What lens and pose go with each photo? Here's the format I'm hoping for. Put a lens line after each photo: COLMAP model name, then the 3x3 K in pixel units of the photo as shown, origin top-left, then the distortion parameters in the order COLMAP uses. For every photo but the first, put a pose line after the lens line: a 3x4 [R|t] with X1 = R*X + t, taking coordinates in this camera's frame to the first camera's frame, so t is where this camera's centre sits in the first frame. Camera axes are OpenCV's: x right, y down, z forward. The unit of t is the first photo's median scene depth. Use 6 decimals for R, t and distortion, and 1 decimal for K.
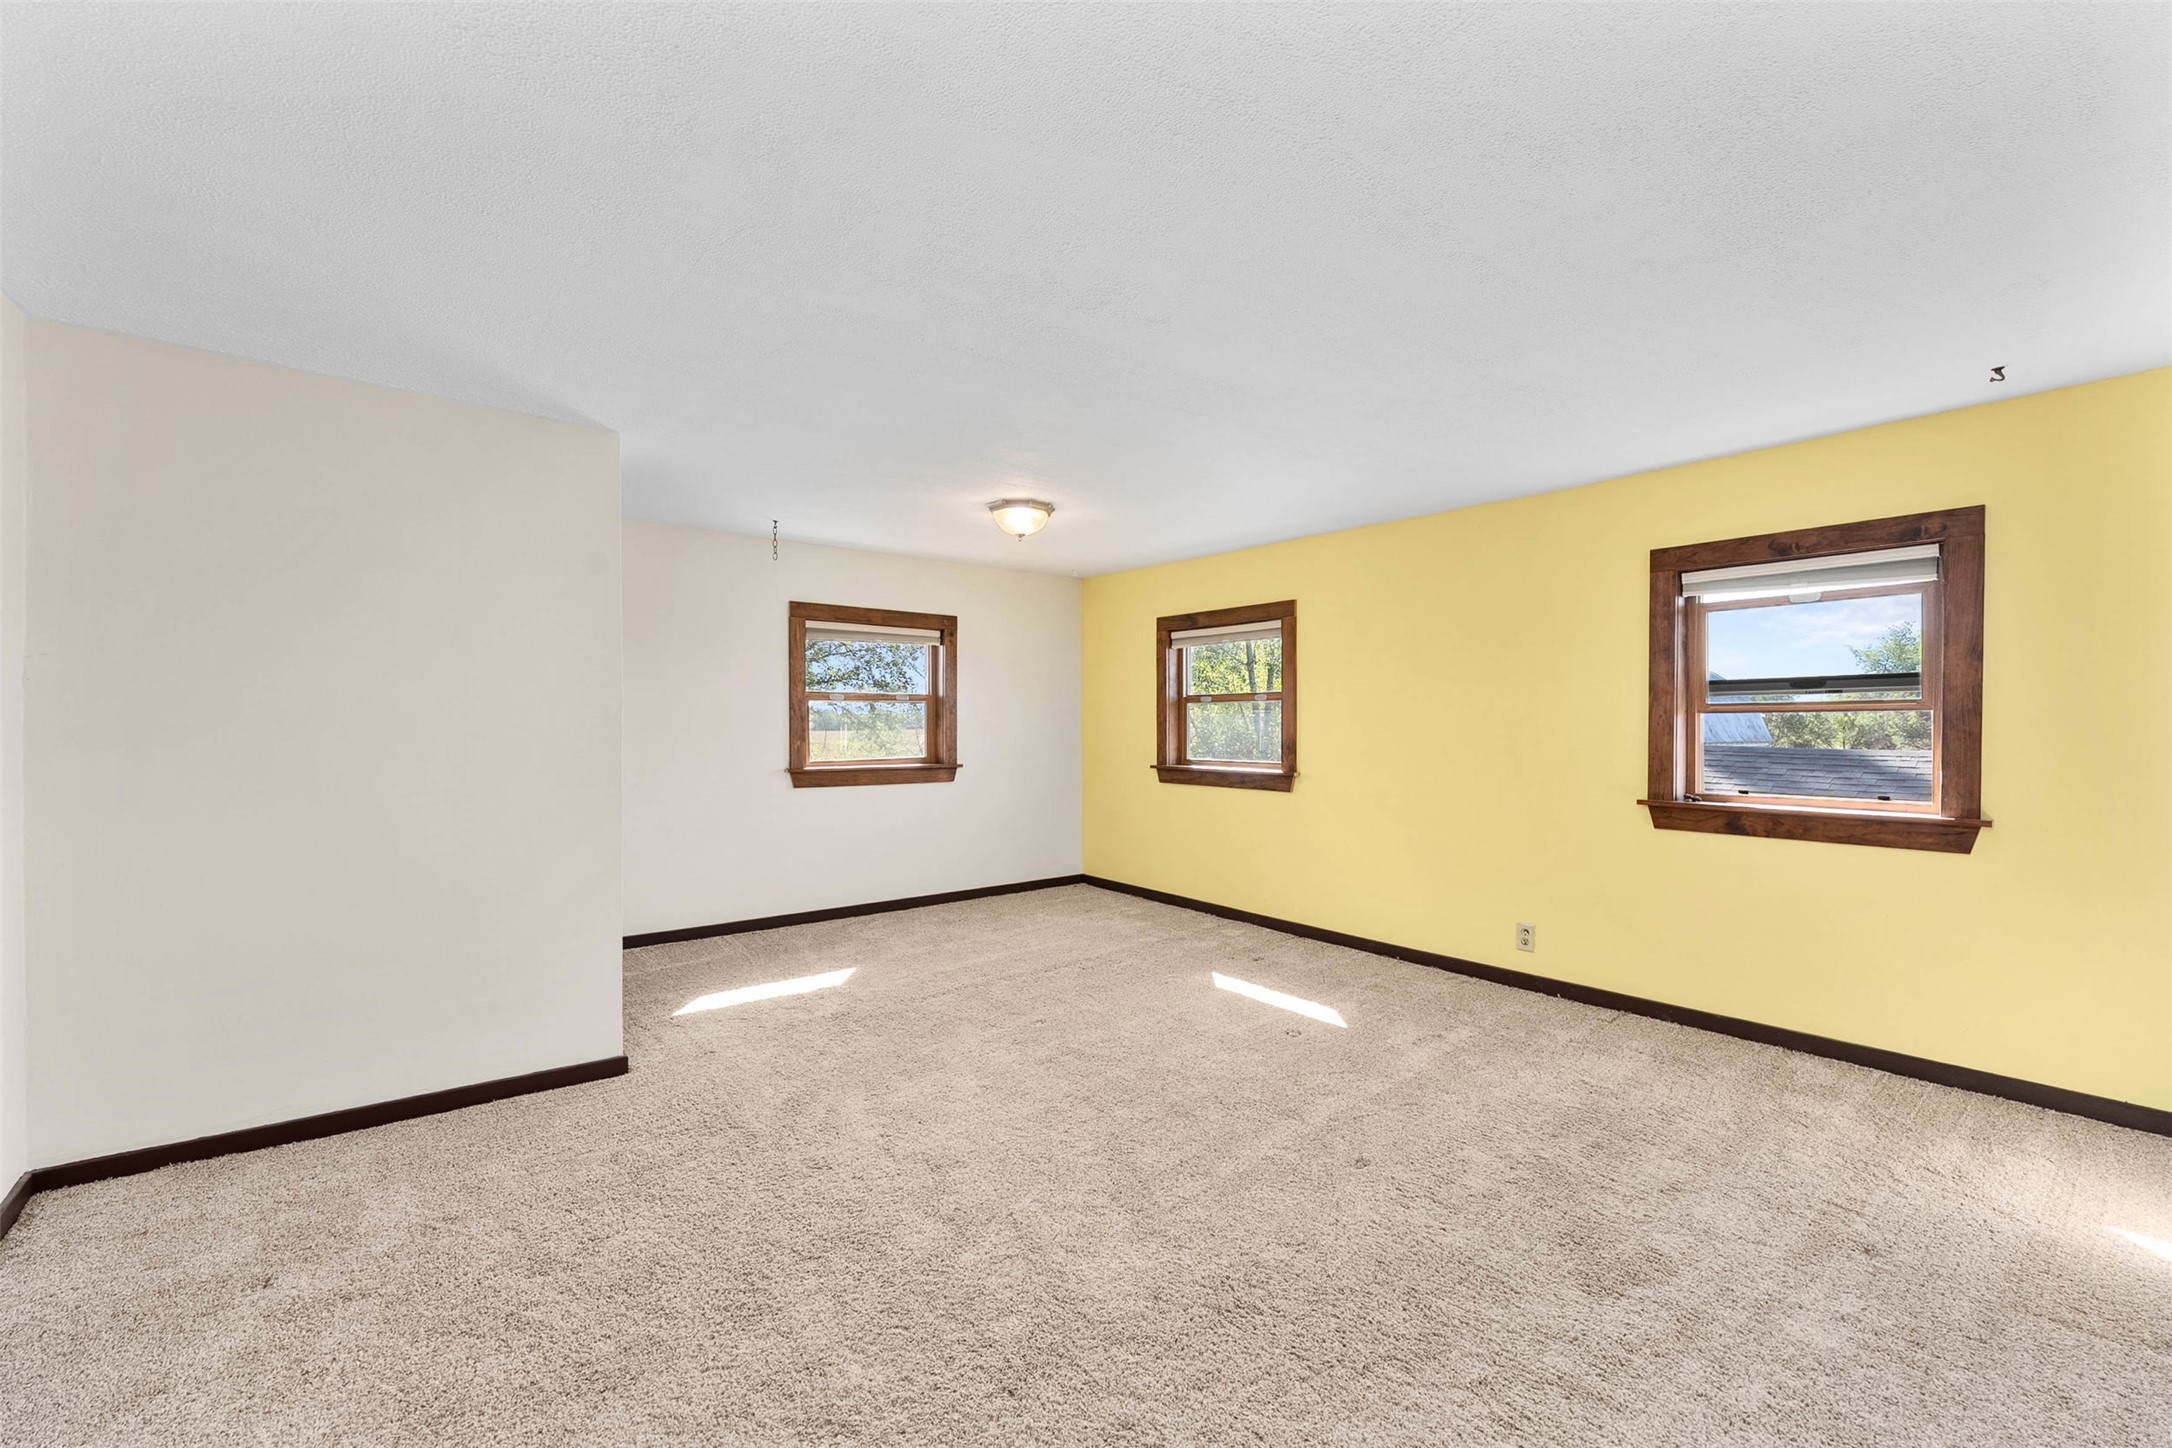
lens RADIAL K [[880.2, 0, 1086.0], [0, 880.2, 724.0], [0, 0, 1]] dist [0.000955, -0.000129]
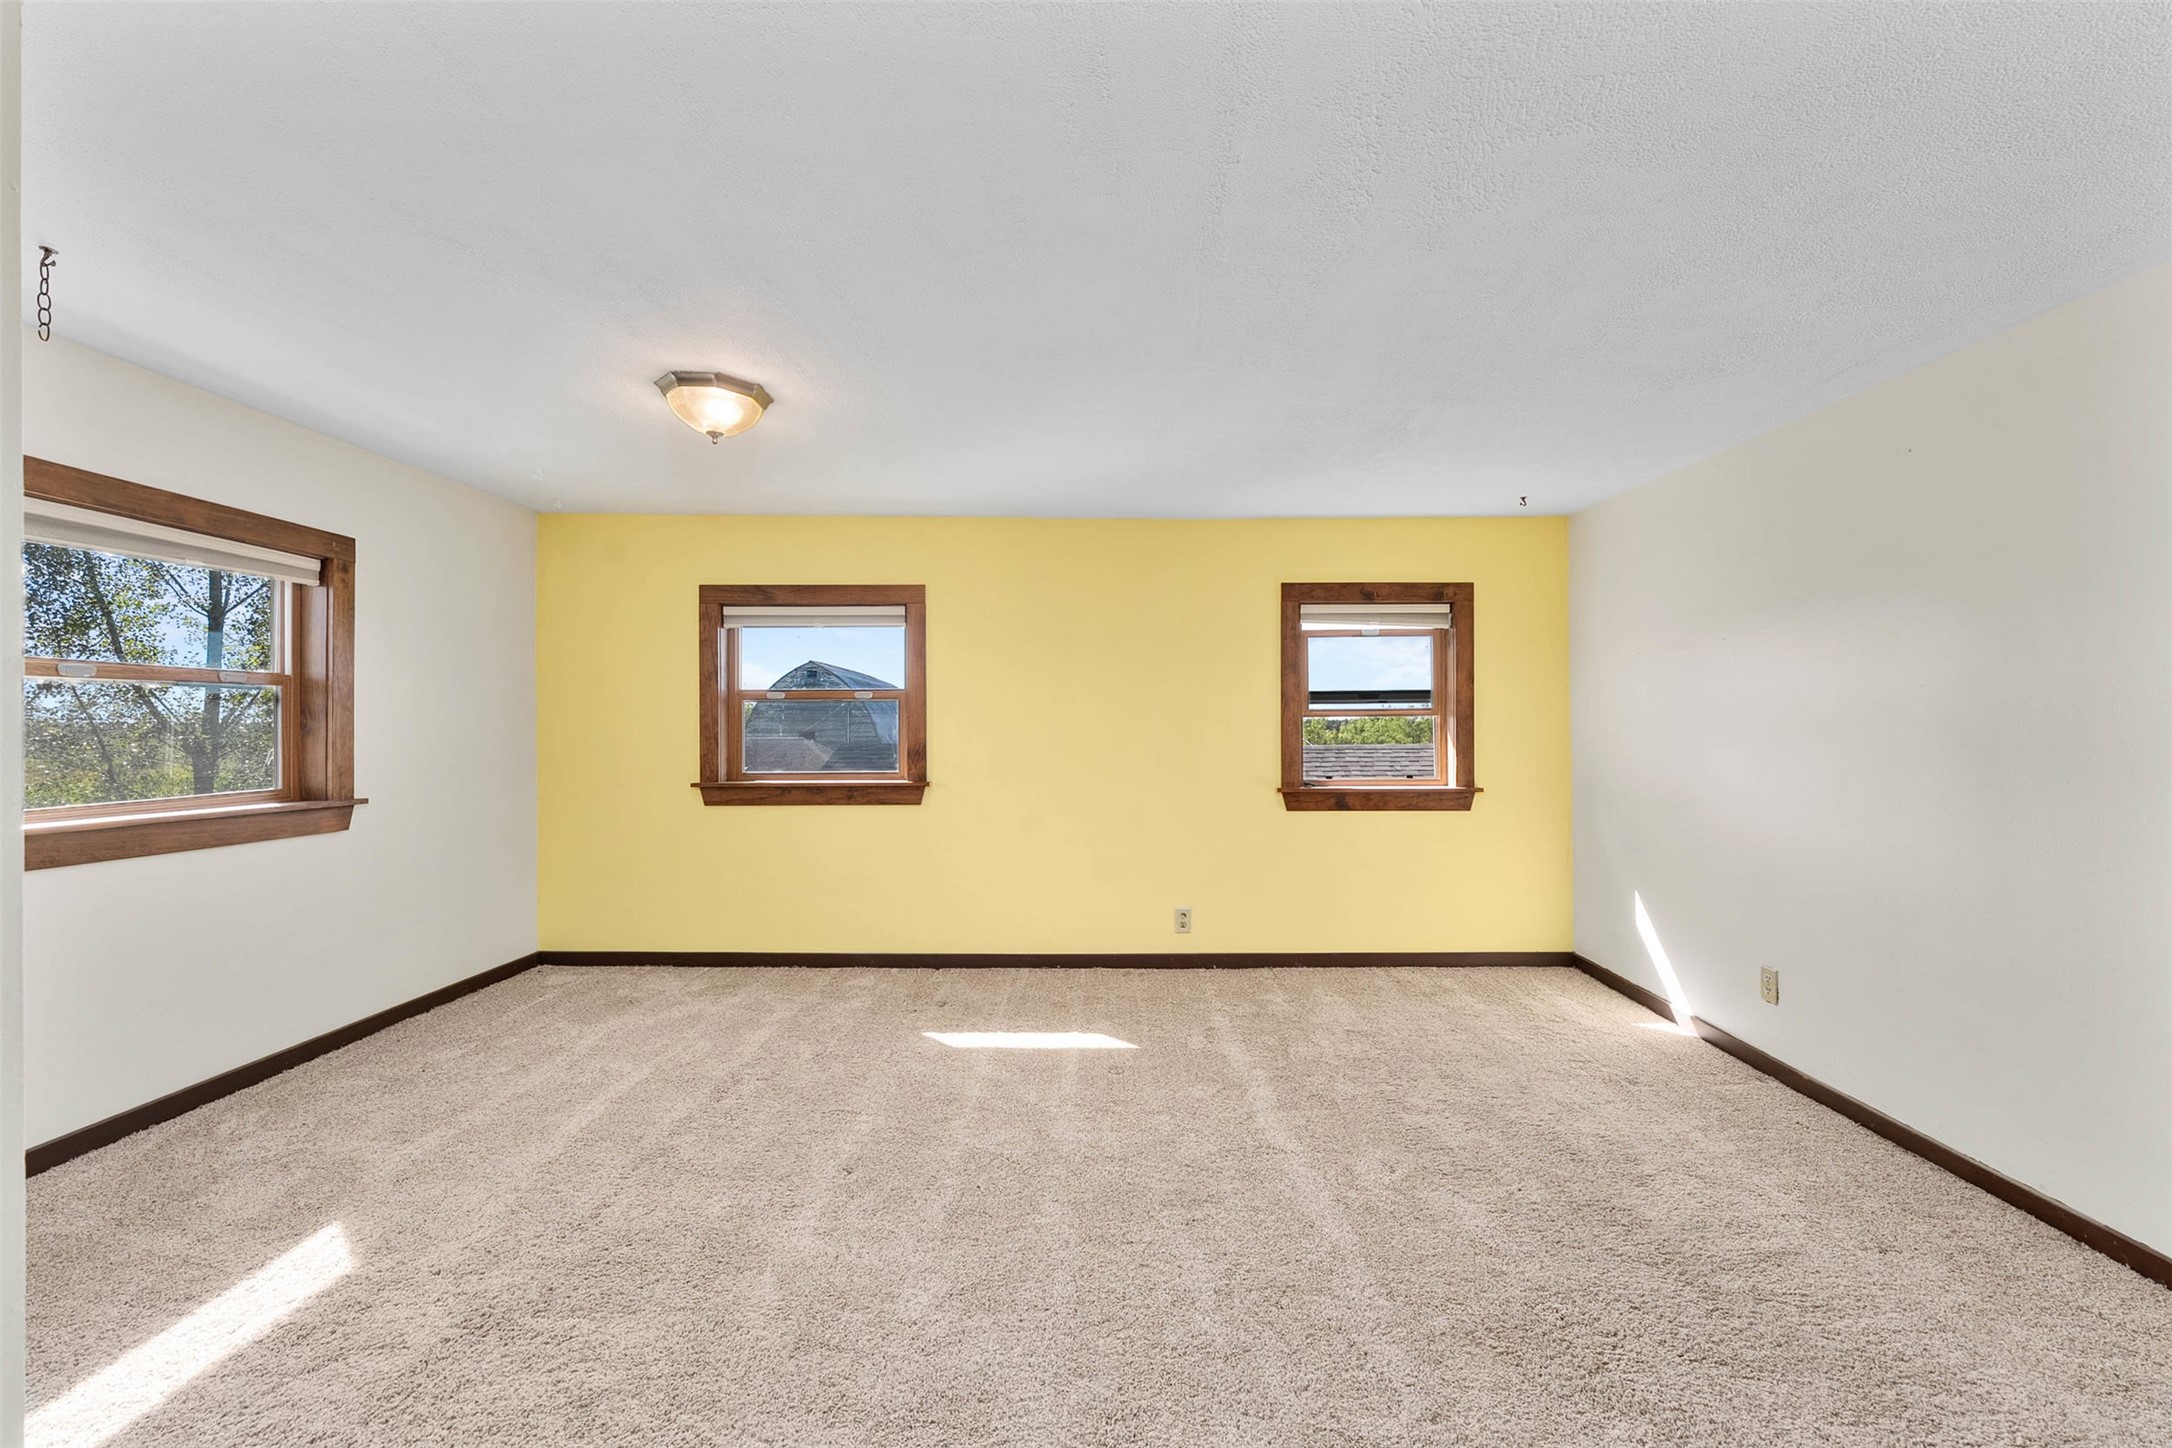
lens RADIAL K [[880.2, 0, 1086.0], [0, 880.2, 724.0], [0, 0, 1]] dist [0.000955, -0.000129]
pose [[0.628063, 0.000788, 0.778162, -0.388081], [0.003245, 0.999988, -0.003632, 0.001035], [-0.778156, 0.004807, 0.628053, 0.367470]]
